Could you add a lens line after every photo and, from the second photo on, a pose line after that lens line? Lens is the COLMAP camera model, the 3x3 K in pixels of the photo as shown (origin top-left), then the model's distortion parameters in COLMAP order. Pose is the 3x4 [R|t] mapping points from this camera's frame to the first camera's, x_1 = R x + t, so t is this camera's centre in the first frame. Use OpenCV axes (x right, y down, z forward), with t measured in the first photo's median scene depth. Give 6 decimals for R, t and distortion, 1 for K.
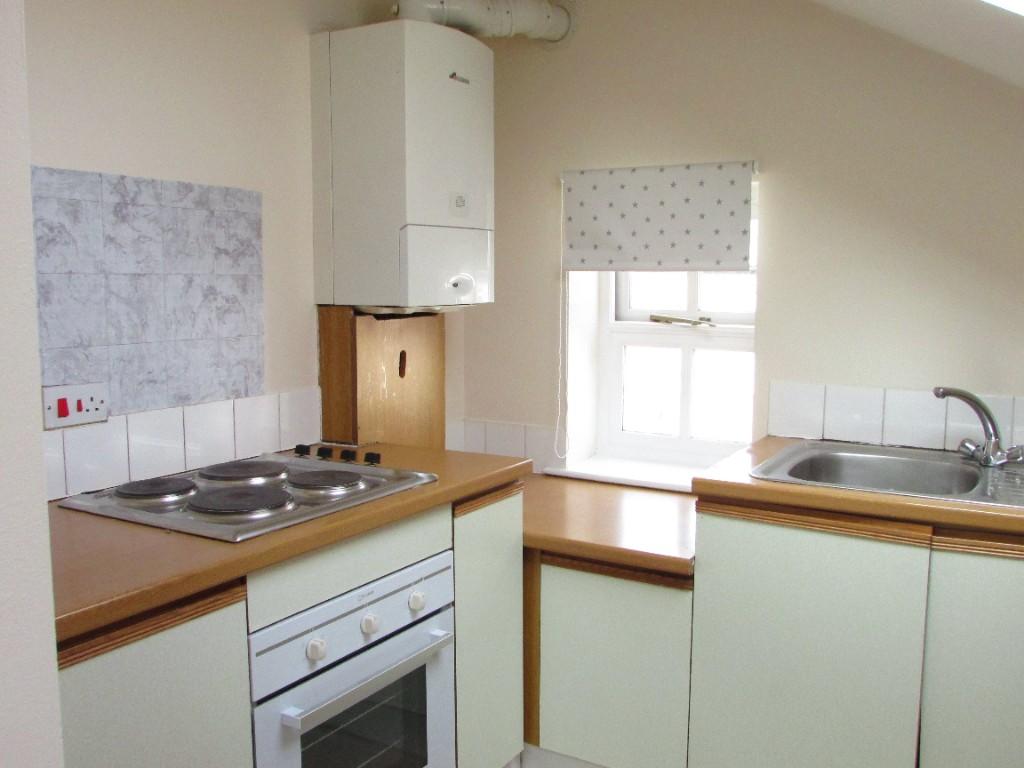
lens RADIAL K [[943.3, 0, 512.0], [0, 943.3, 384.0], [0, 0, 1]] dist [-0.052720, 0.013332]
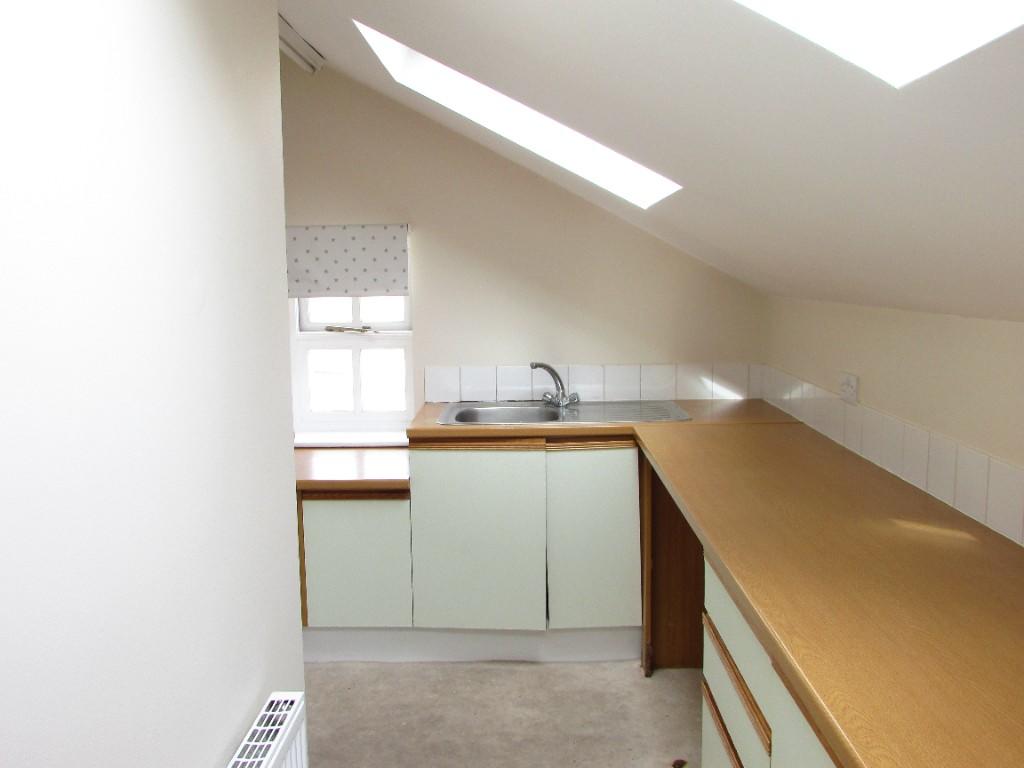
lens RADIAL K [[943.3, 0, 512.0], [0, 943.3, 384.0], [0, 0, 1]] dist [-0.052720, 0.013332]
pose [[0.867199, -0.075217, 0.492248, -0.385277], [0.074210, 0.997008, 0.021608, 0.002201], [-0.492401, 0.017792, 0.870187, -0.434384]]
